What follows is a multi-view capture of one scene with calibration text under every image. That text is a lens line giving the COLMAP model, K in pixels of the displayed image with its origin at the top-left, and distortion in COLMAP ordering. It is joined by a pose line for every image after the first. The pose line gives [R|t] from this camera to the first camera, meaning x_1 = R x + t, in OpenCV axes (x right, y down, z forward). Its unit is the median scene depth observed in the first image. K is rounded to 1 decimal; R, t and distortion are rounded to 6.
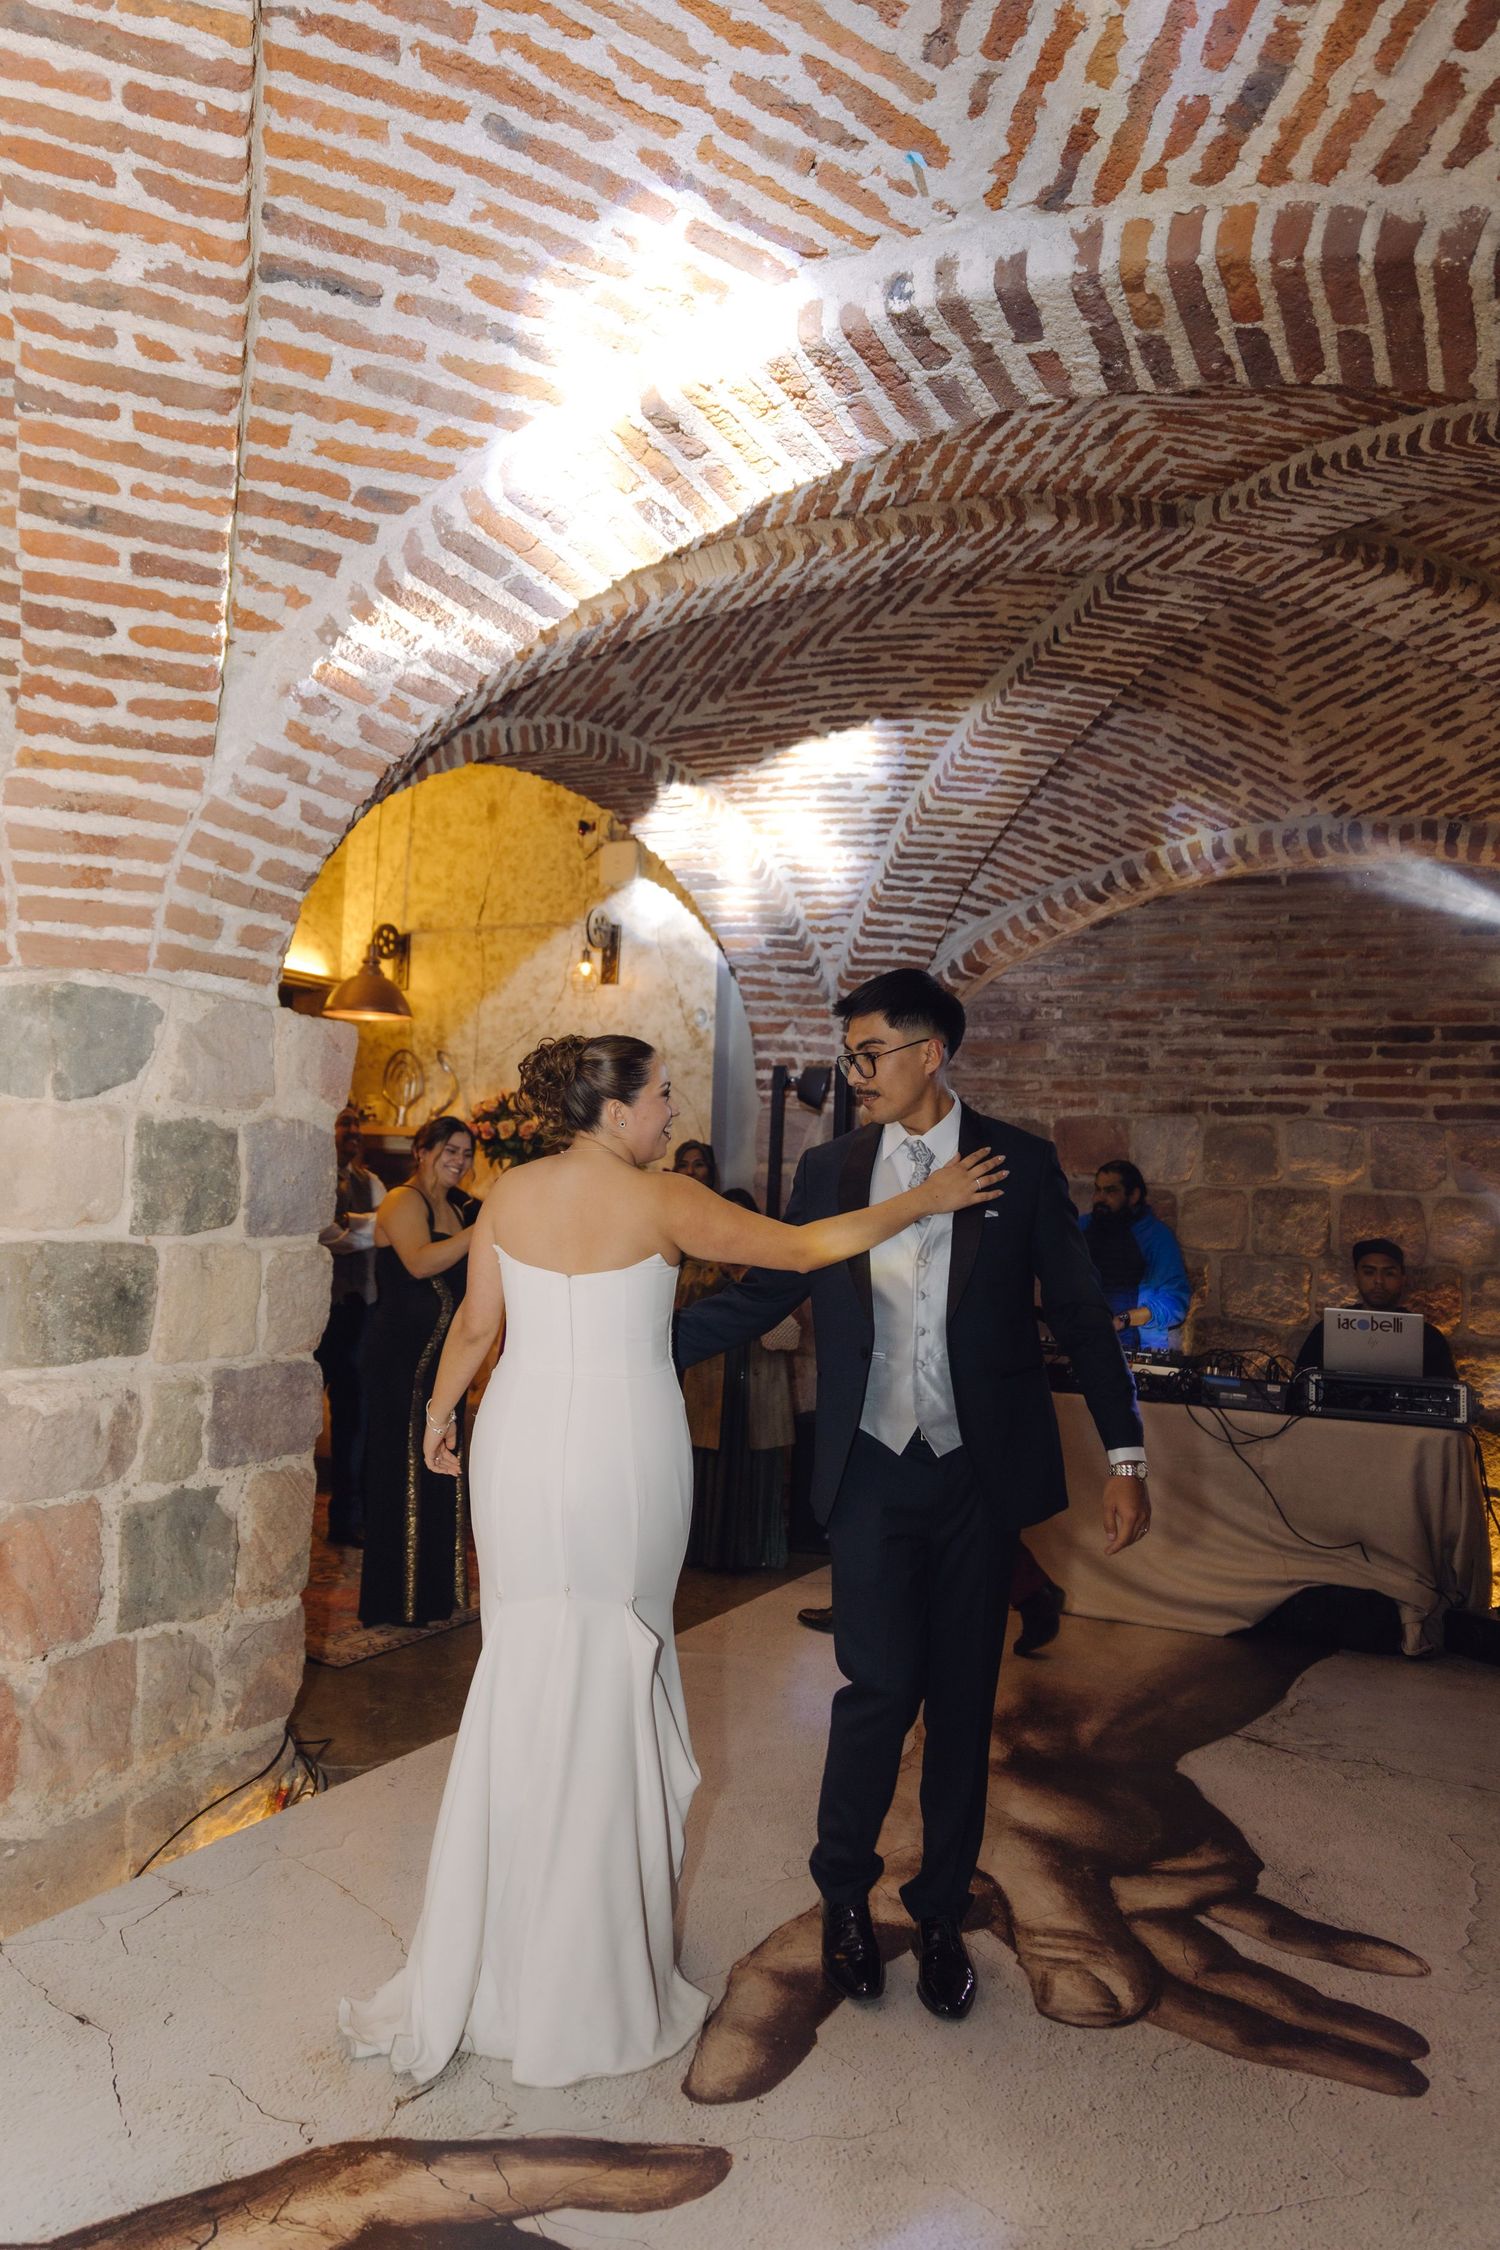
lens RADIAL K [[1596.2, 0, 724.8], [0, 1596.2, 1056.6], [0, 0, 1]] dist [0.000085, 0.003630]
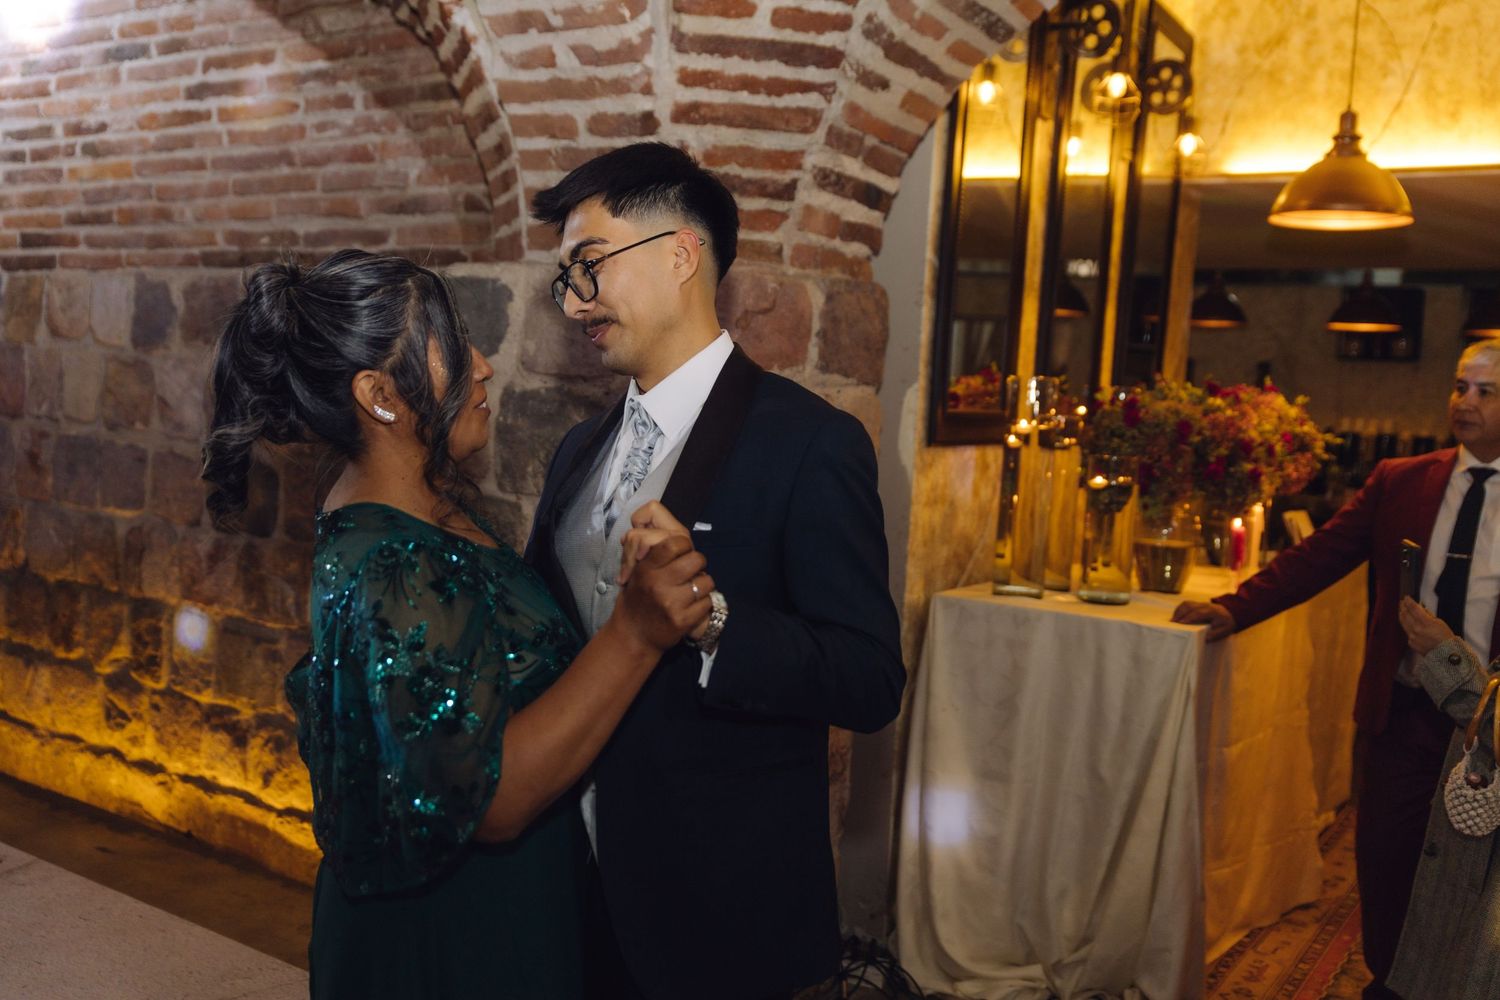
lens RADIAL K [[1383.1, 0, 757.8], [0, 1383.1, 491.1], [0, 0, 1]] dist [-0.000134, 0.000000]
pose [[-0.103942, 0.025164, -0.994265, 0.365382], [0.027266, 0.999376, 0.022443, 0.058731], [0.994210, -0.024777, -0.104563, 0.797893]]
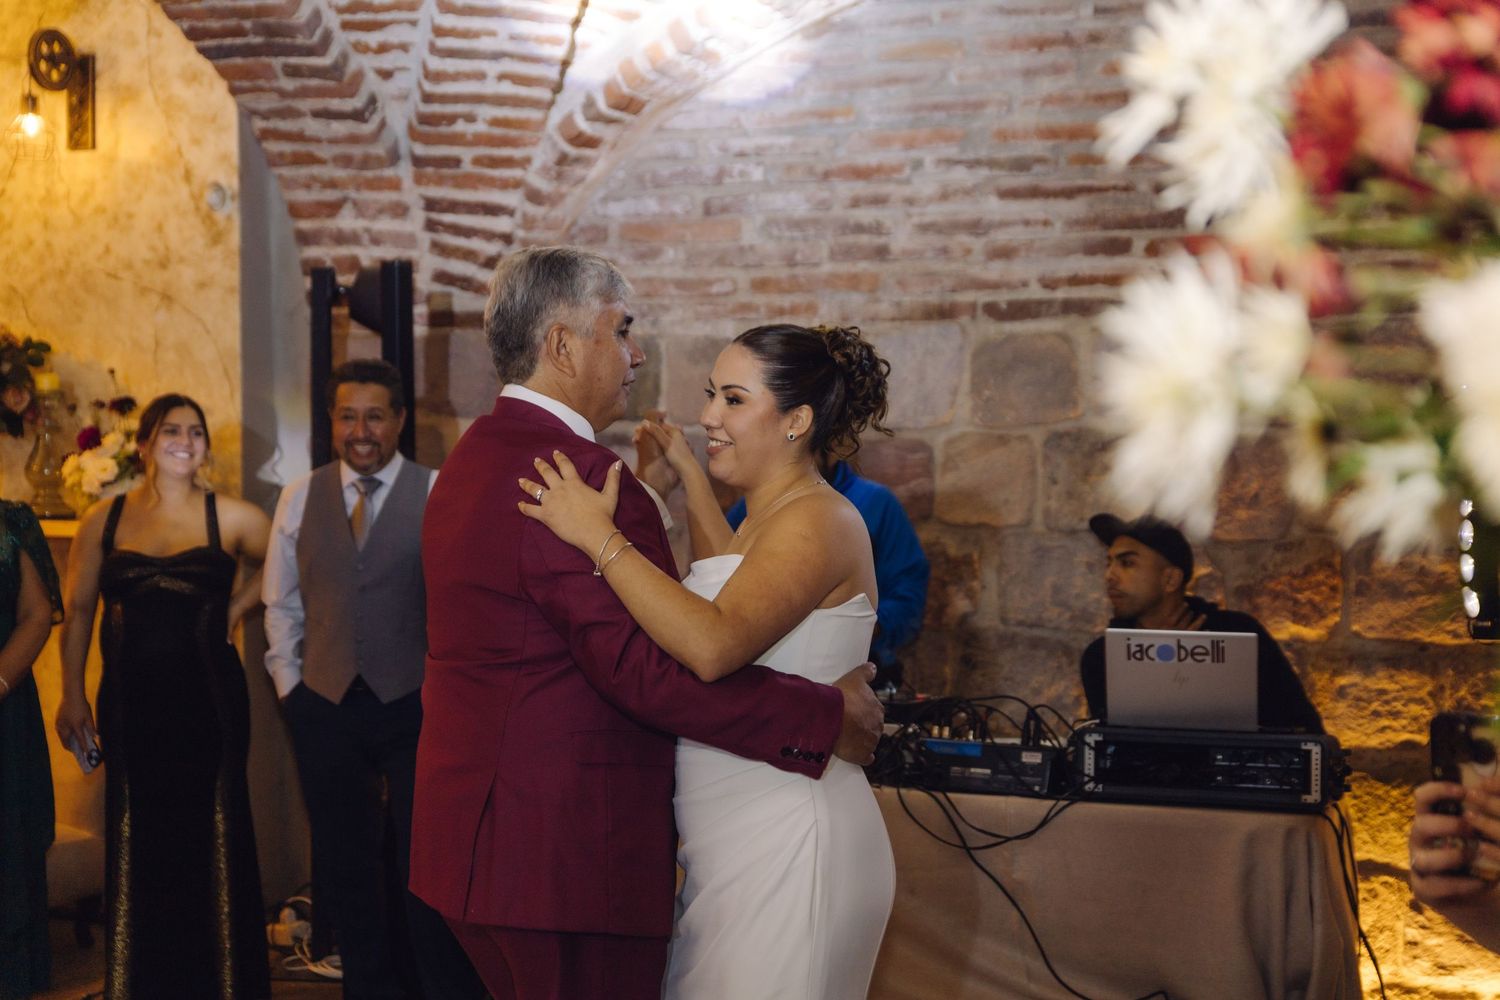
lens RADIAL K [[1949.1, 0, 757.0], [0, 1949.1, 498.8], [0, 0, 1]] dist [0.001330, 0.000000]
pose [[0.994350, -0.044154, 0.096537, 0.172298], [0.032219, 0.992023, 0.121868, 0.010617], [-0.101148, -0.118069, 0.987840, 0.274547]]
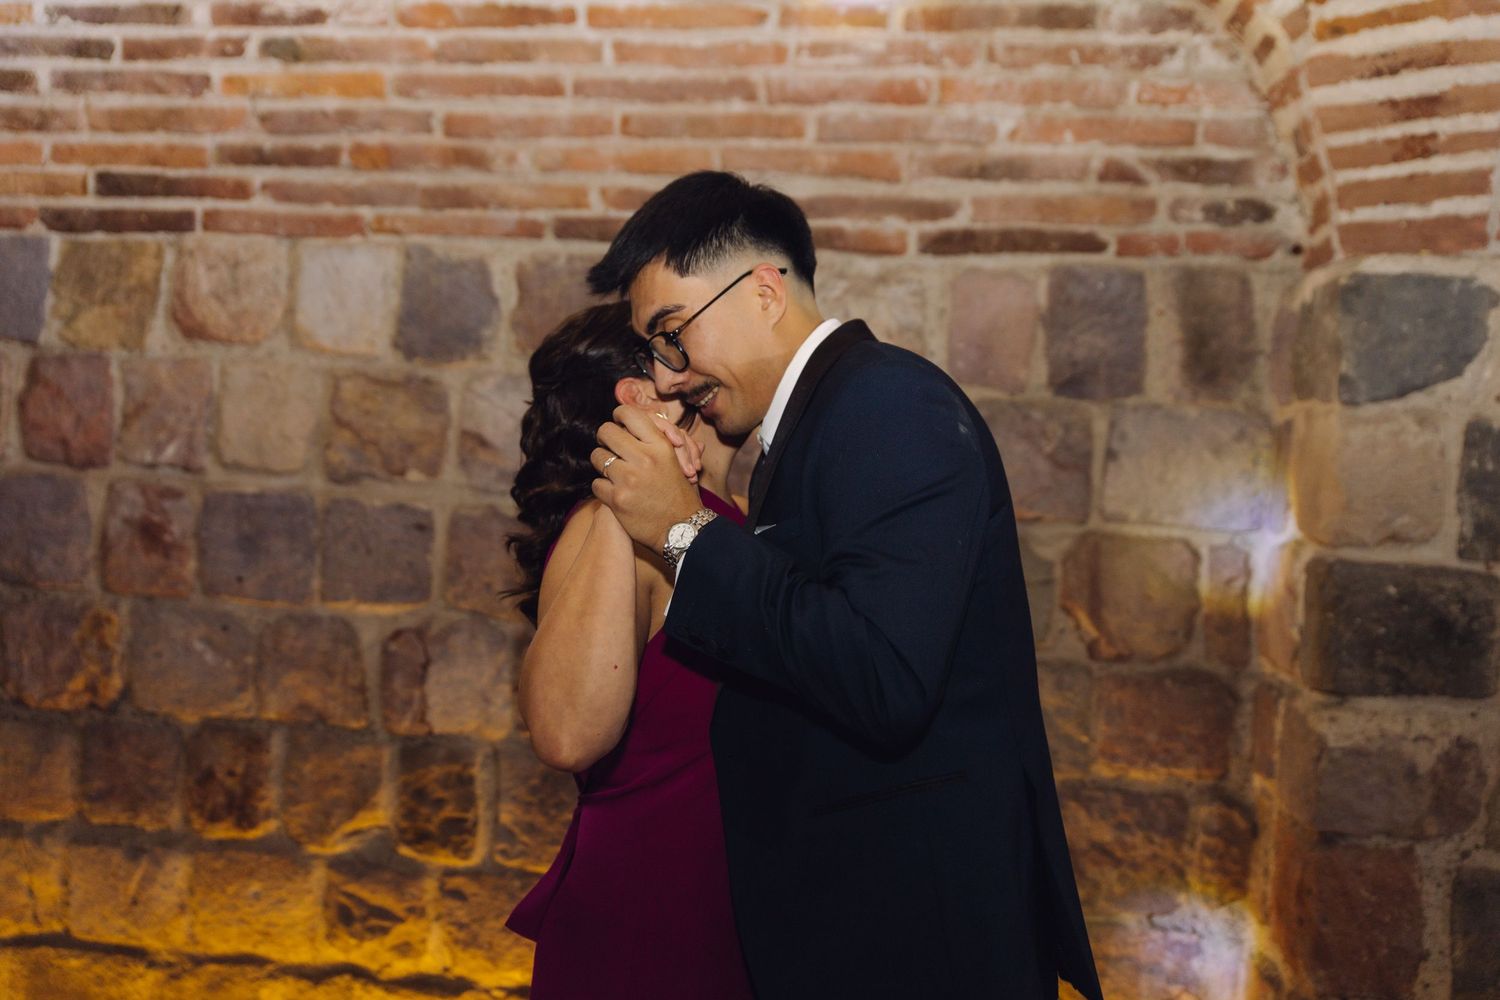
lens RADIAL K [[1383.1, 0, 749.8], [0, 1383.1, 494.3], [0, 0, 1]] dist [-0.000134, 0.000000]
pose [[0.338231, 0.027675, -0.940656, 0.122324], [0.053955, 0.997353, 0.048744, 0.012554], [0.939515, -0.067240, 0.335842, 0.244438]]
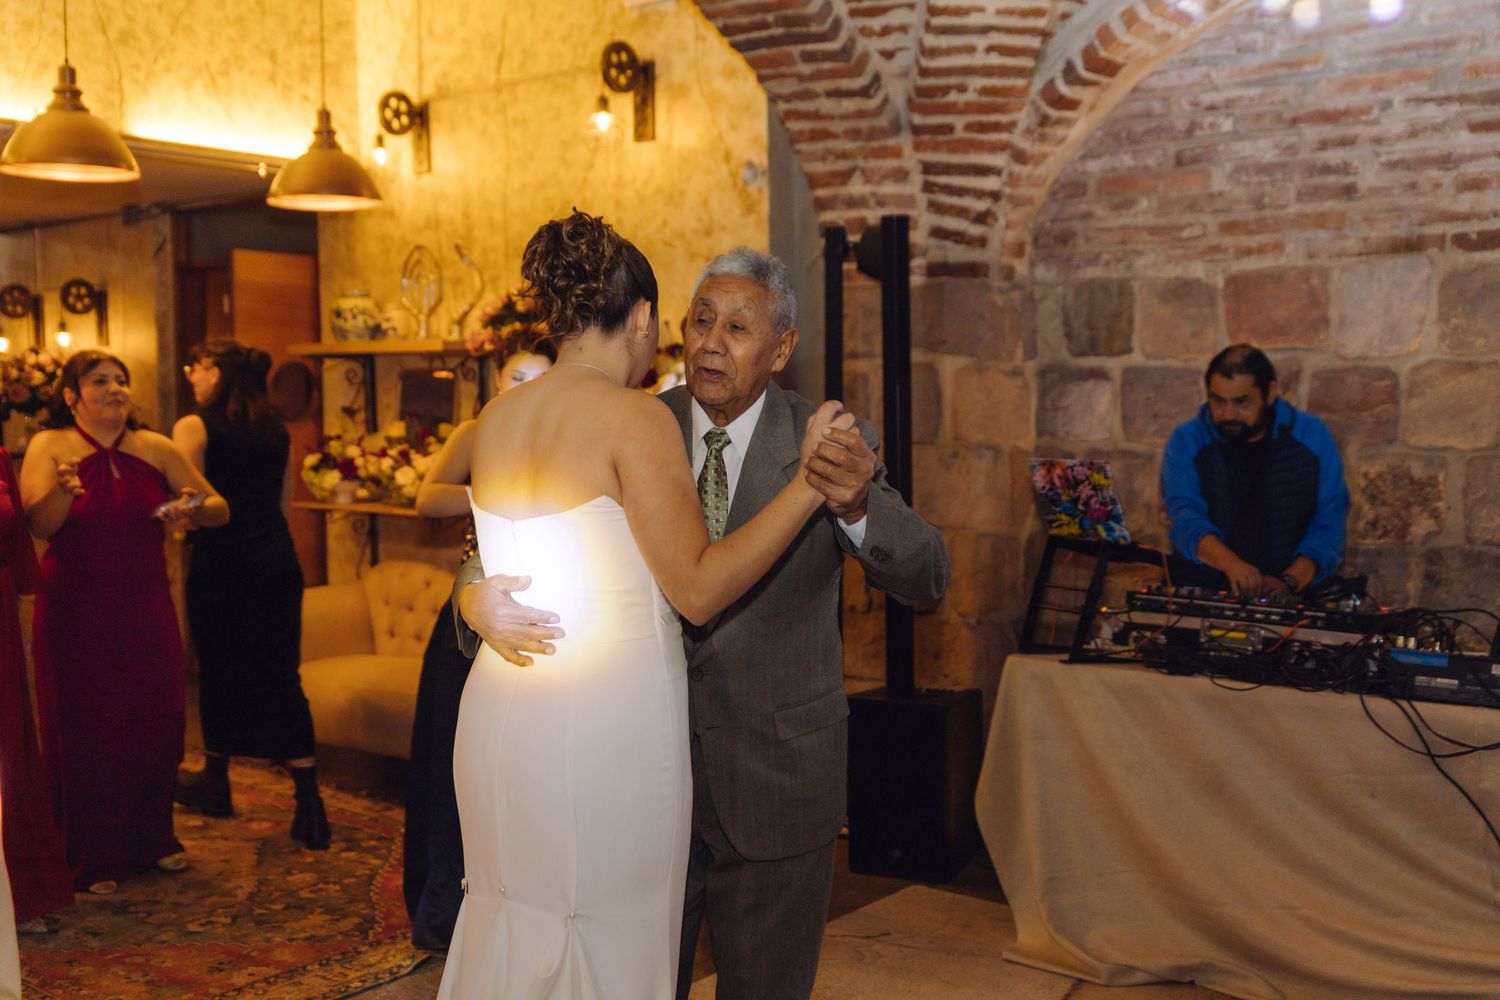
lens RADIAL K [[1593.6, 0, 747.5], [0, 1593.6, 498.8], [0, 0, 1]] dist [-0.000101, 0.000000]
pose [[0.979696, -0.039089, -0.196639, 0.182238], [0.067437, 0.987908, 0.139604, 0.032448], [0.188804, -0.150031, 0.970486, 0.347842]]
